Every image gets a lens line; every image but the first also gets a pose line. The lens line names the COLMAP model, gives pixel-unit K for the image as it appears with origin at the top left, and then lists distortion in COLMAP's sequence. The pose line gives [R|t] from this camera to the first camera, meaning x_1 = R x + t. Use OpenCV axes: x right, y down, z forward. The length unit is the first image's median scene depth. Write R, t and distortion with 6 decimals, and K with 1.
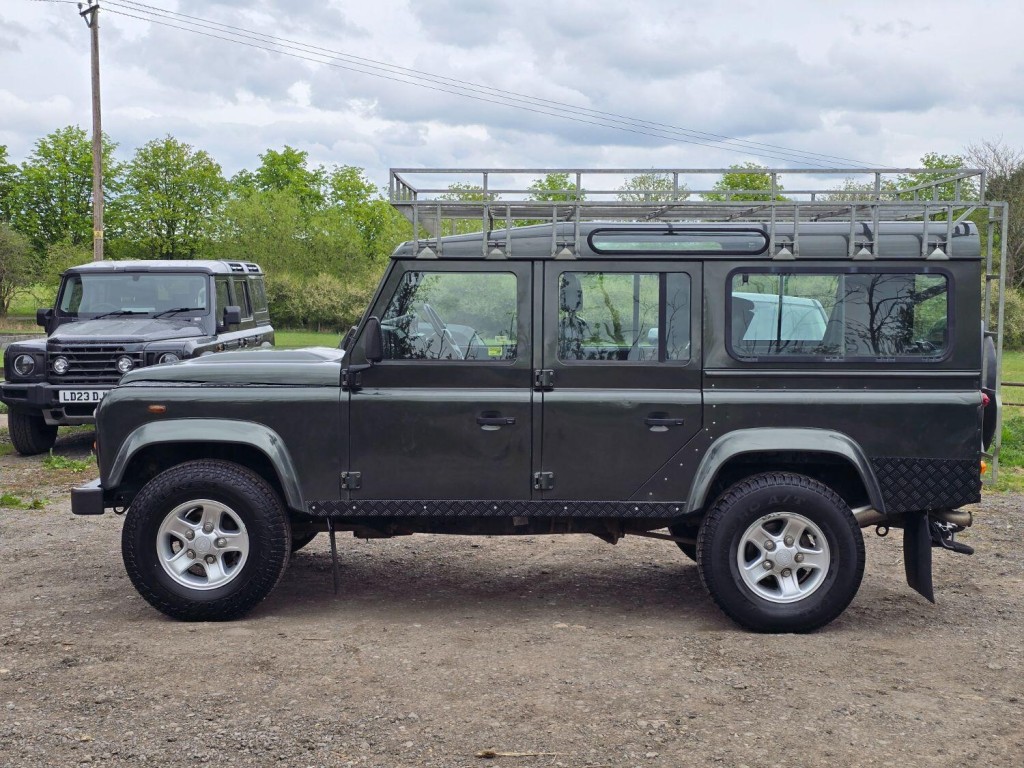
lens RADIAL K [[1358.4, 0, 512.0], [0, 1358.4, 384.0], [0, 0, 1]] dist [0.169731, -0.445683]
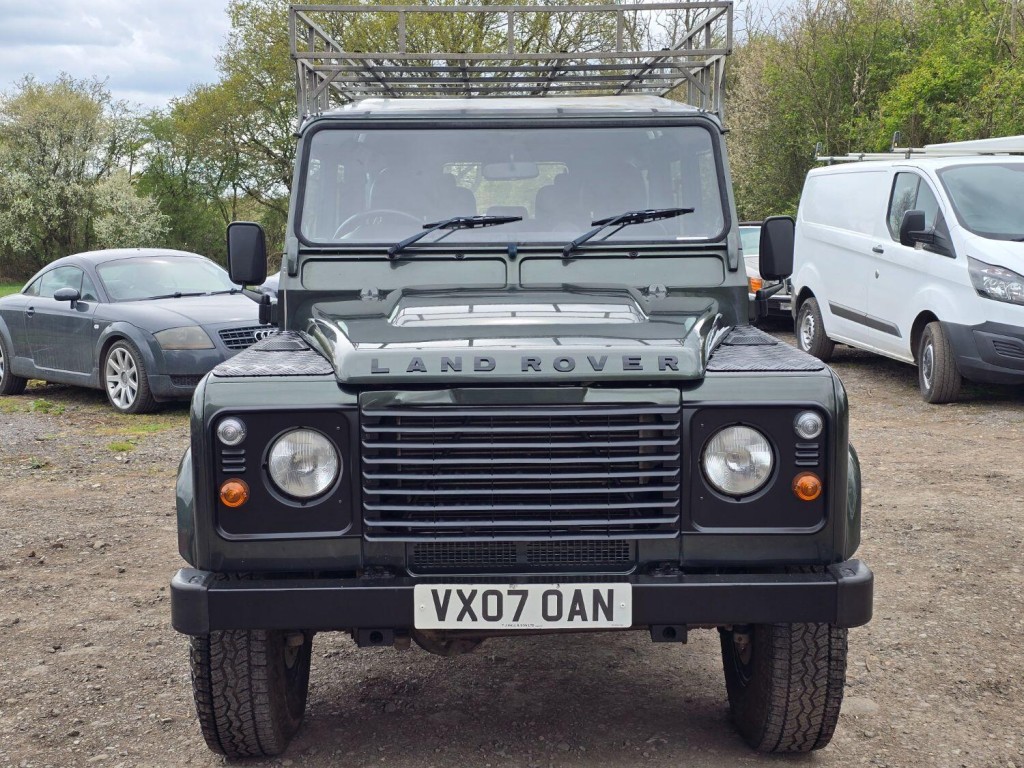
lens RADIAL K [[1358.4, 0, 512.0], [0, 1358.4, 384.0], [0, 0, 1]] dist [0.169731, -0.445683]
pose [[-0.013541, -0.138745, 0.990236, -0.799607], [0.085863, 0.986507, 0.139397, -0.072534], [-0.996215, 0.086912, -0.001445, 1.121874]]
